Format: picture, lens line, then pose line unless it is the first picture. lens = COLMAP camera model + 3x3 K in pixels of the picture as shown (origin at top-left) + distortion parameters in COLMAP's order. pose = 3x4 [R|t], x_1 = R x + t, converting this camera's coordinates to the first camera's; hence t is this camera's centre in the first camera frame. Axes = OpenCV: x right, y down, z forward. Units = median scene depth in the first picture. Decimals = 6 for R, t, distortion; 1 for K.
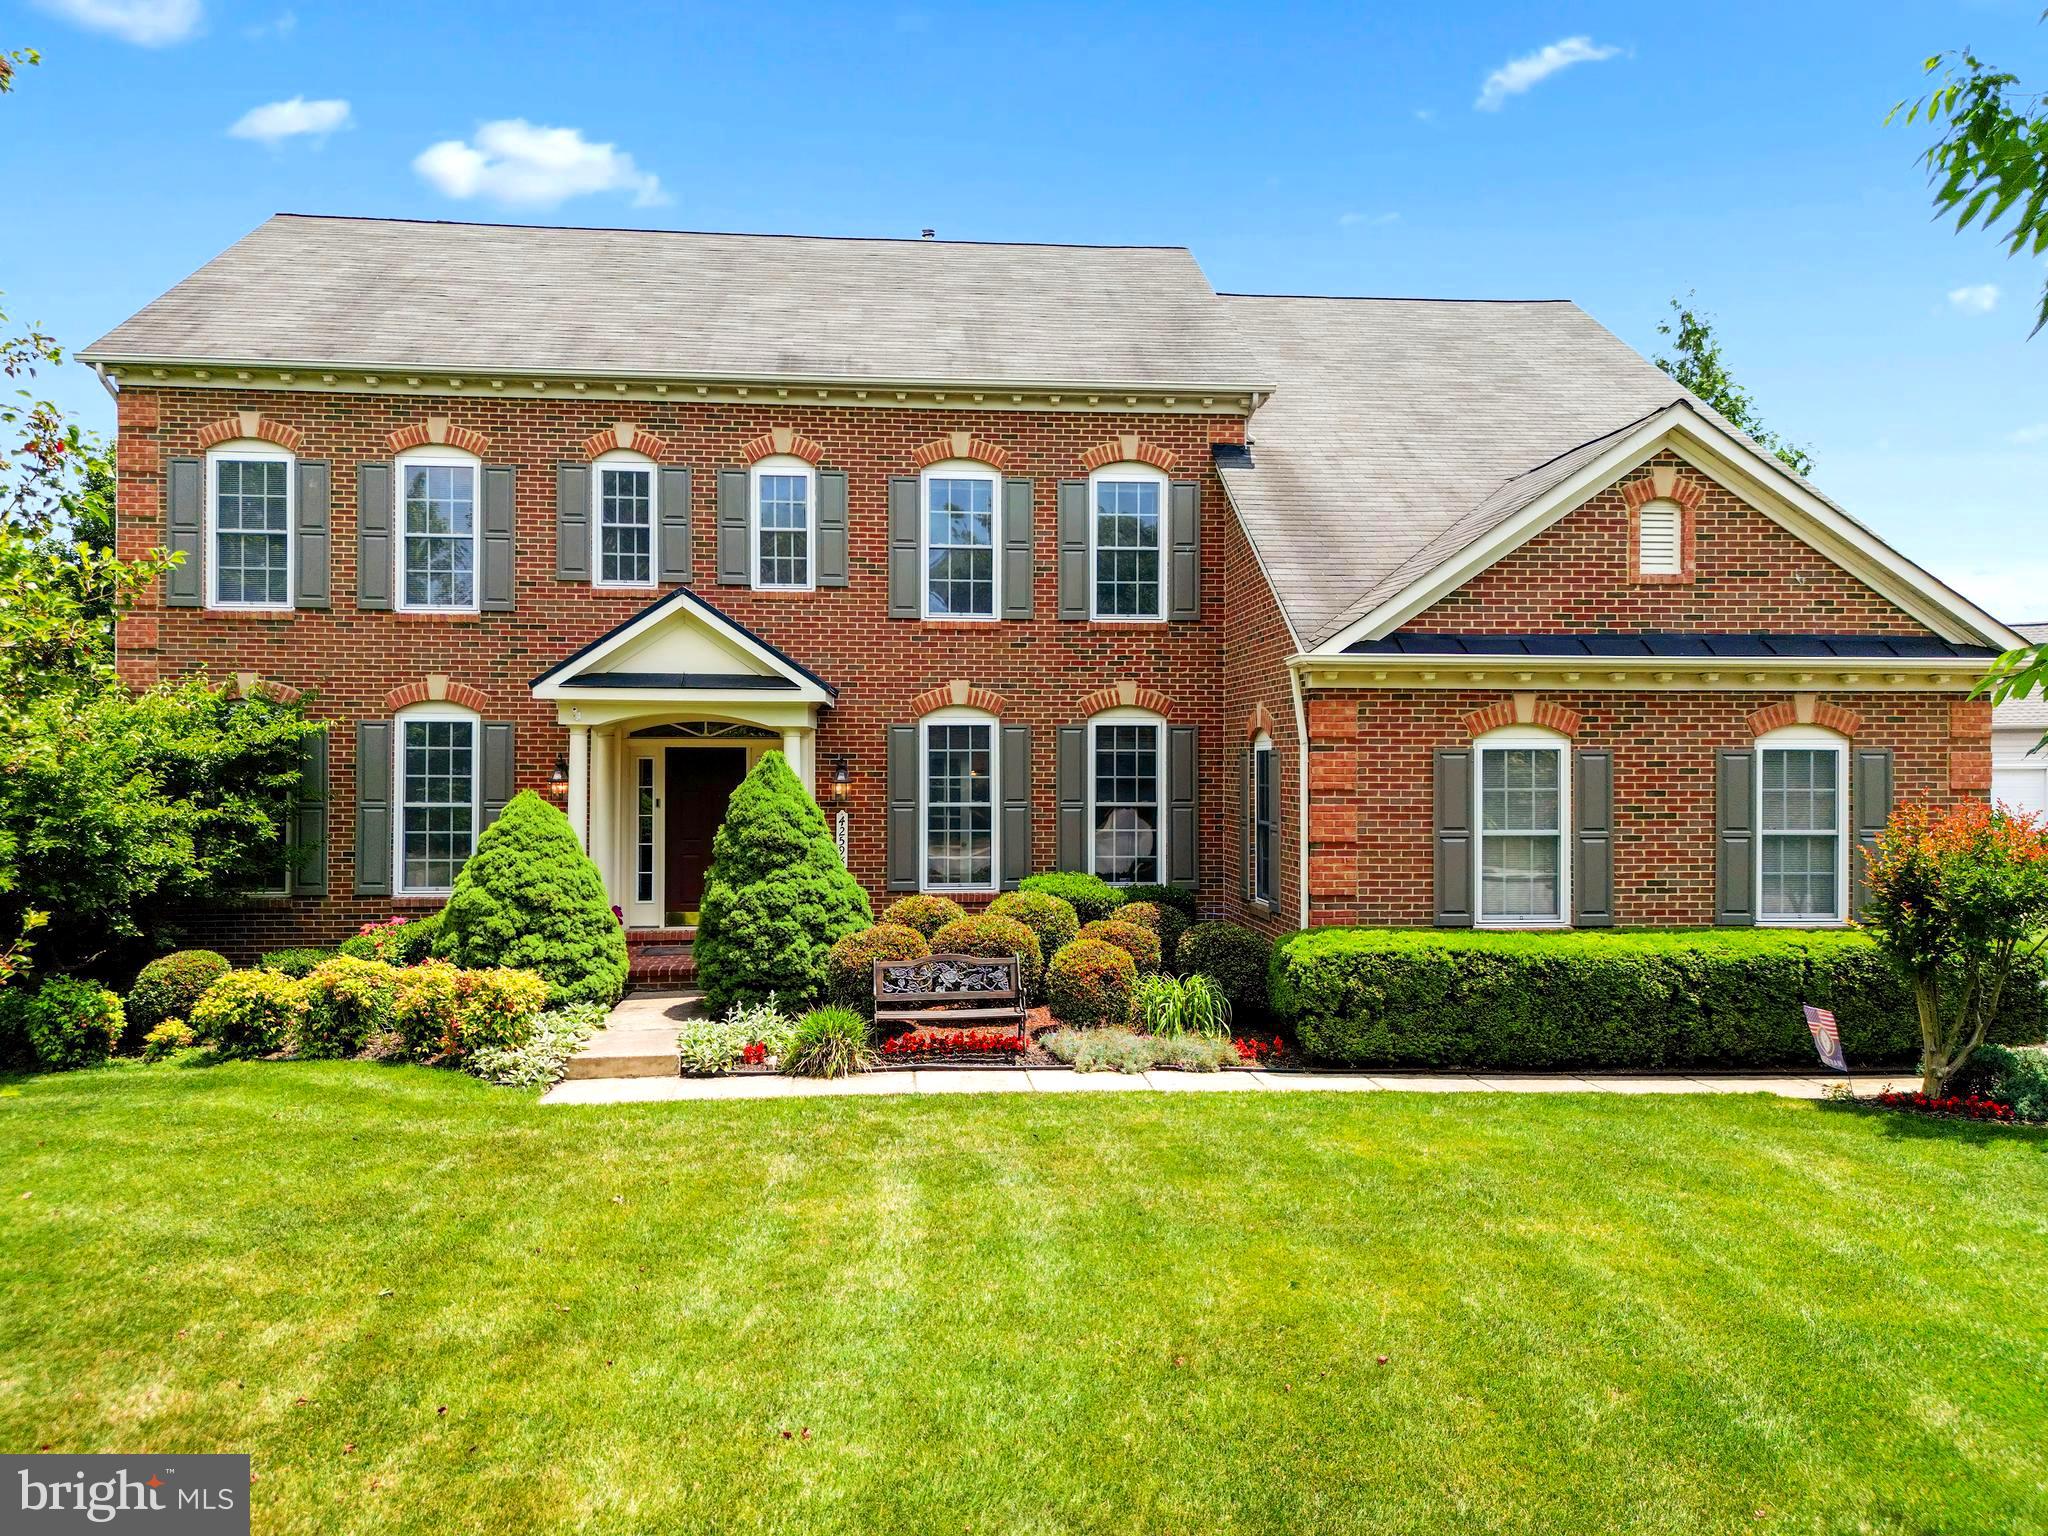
lens RADIAL K [[1469.9, 0, 1024.0], [0, 1469.9, 768.0], [0, 0, 1]] dist [0.033345, -0.007021]
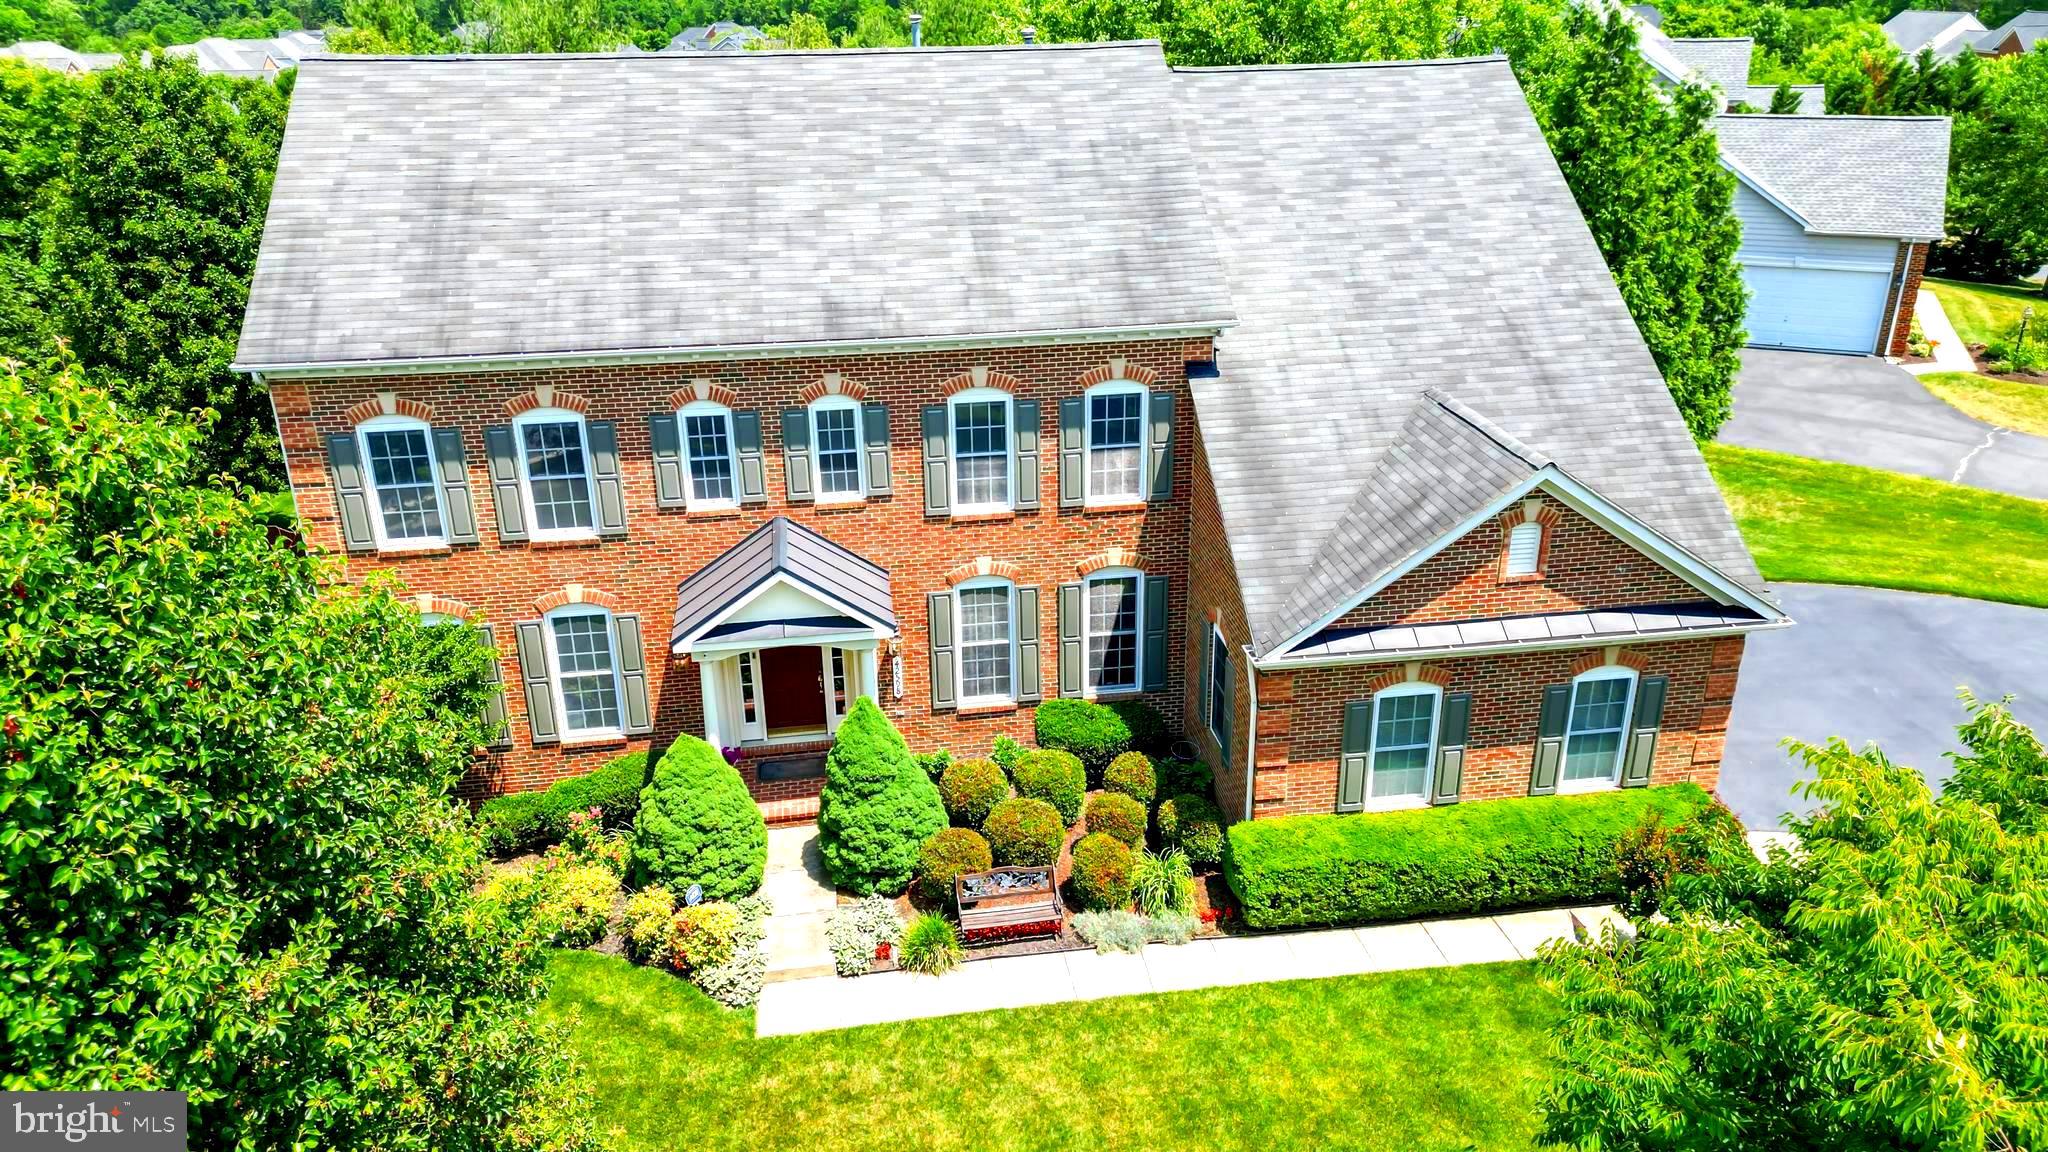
lens RADIAL K [[1437.5, 0, 1024.0], [0, 1437.5, 576.0], [0, 0, 1]] dist [0.040919, 0.001500]
pose [[0.998049, -0.038445, 0.049198, -0.076386], [0.015960, 0.918861, 0.394259, -0.574227], [-0.060364, -0.392705, 0.917682, -0.159832]]
